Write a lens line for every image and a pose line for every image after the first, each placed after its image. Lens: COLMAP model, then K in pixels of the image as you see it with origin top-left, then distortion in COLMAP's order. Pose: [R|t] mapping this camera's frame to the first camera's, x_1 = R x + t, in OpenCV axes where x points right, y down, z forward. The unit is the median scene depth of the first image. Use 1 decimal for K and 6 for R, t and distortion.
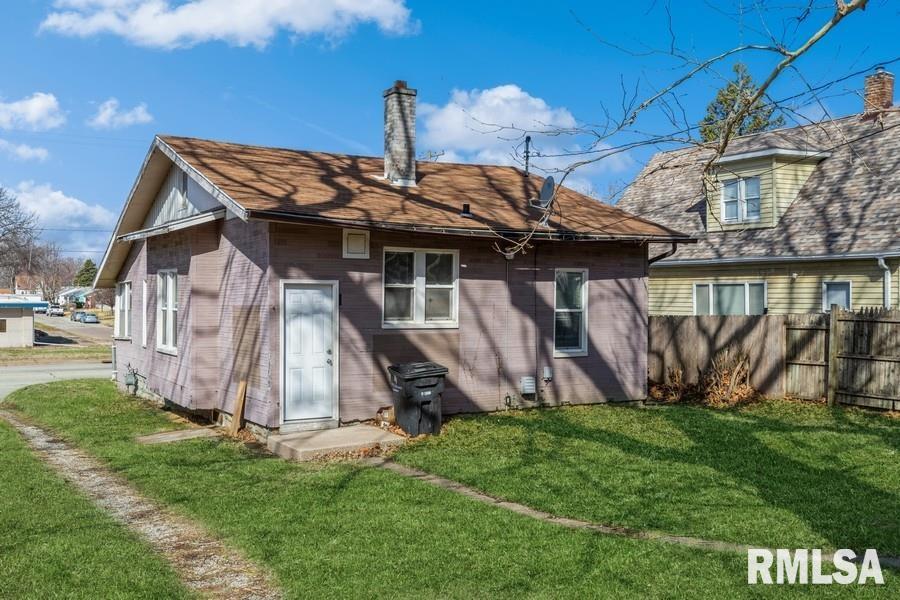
lens RADIAL K [[901.9, 0, 449.9], [0, 901.9, 298.9], [0, 0, 1]] dist [-0.013296, 0.000000]
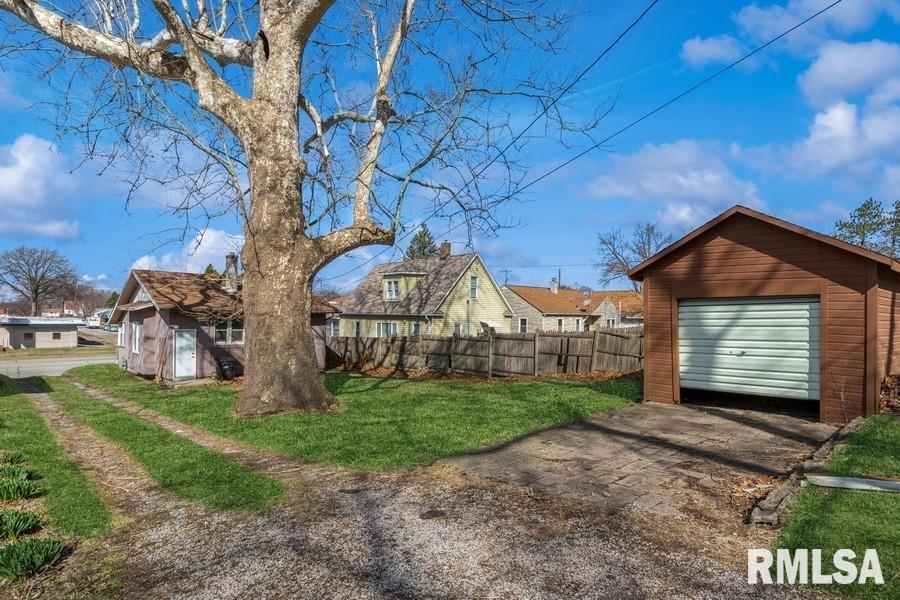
lens RADIAL K [[524.5, 0, 460.1], [0, 524.5, 313.4], [0, 0, 1]] dist [0.002621, 0.000005]
pose [[0.980511, 0.006388, 0.196362, 0.291505], [-0.006247, 0.999980, -0.001338, -0.057319], [-0.196367, 0.000086, 0.980531, -0.644899]]
